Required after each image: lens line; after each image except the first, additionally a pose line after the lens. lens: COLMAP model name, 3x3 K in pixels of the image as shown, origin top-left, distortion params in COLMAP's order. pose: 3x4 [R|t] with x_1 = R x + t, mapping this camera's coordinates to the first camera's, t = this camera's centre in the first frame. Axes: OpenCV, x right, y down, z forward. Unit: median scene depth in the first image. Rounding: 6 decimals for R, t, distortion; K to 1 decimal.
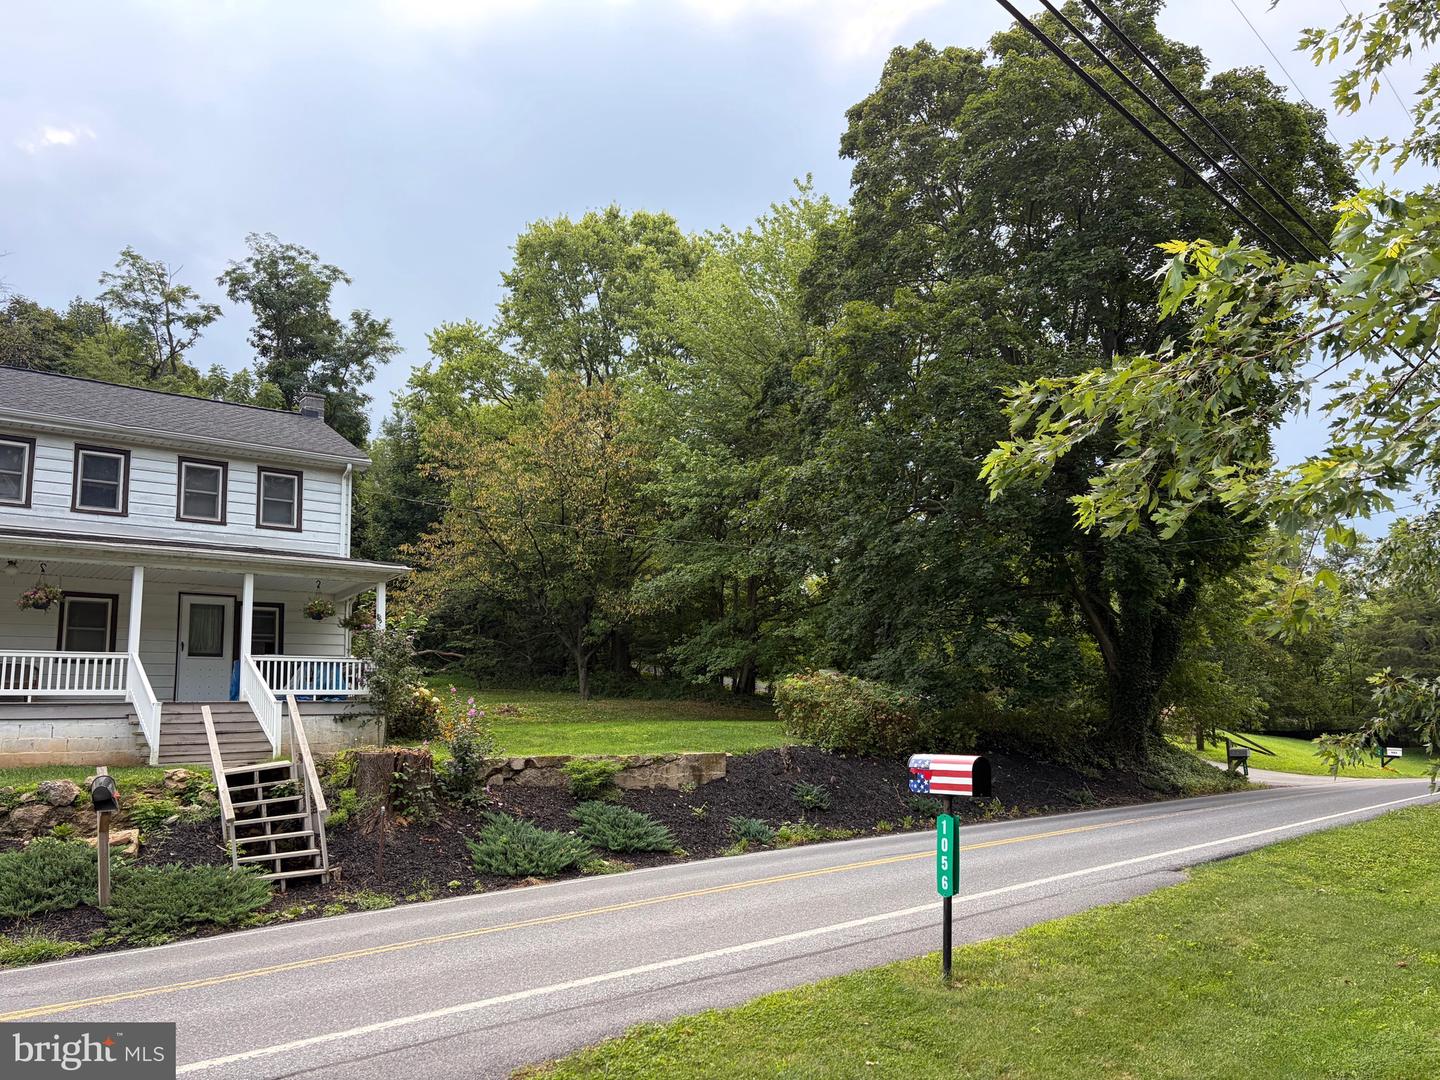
lens RADIAL K [[1077.3, 0, 720.0], [0, 1077.3, 540.0], [0, 0, 1]] dist [0.062400, -0.077260]
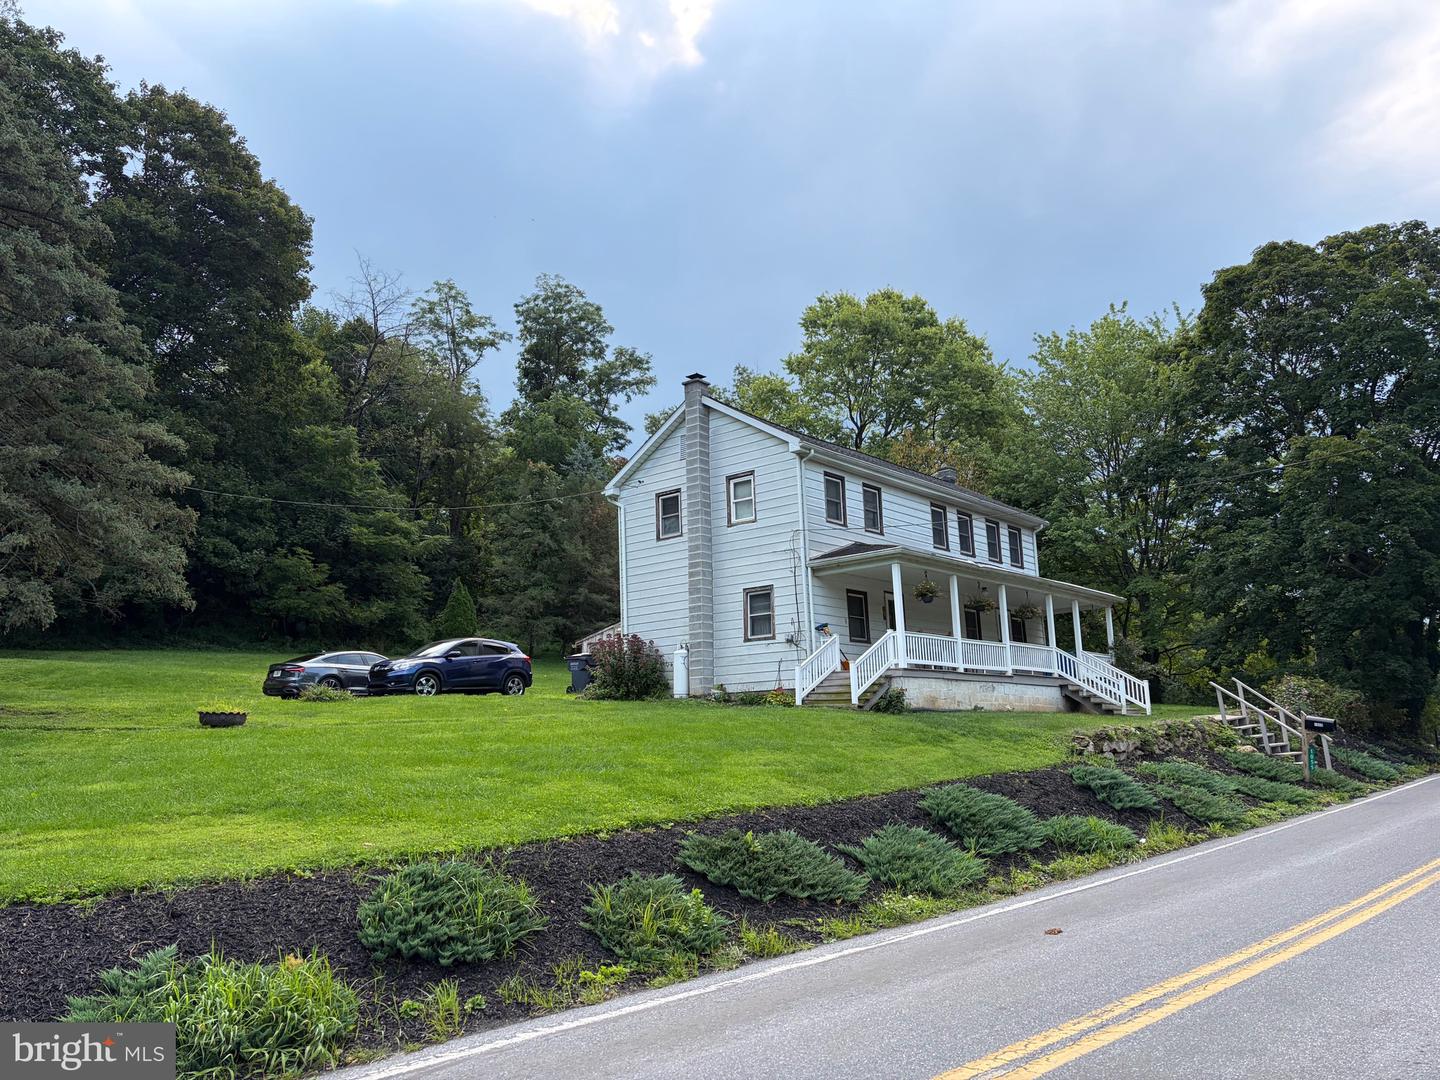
lens RADIAL K [[1077.3, 0, 720.0], [0, 1077.3, 540.0], [0, 0, 1]] dist [0.062400, -0.077260]
pose [[0.986793, 0.064698, 0.148505, -0.395461], [-0.063875, 0.997905, -0.010304, -0.000201], [-0.148861, 0.000682, 0.988858, -0.165124]]
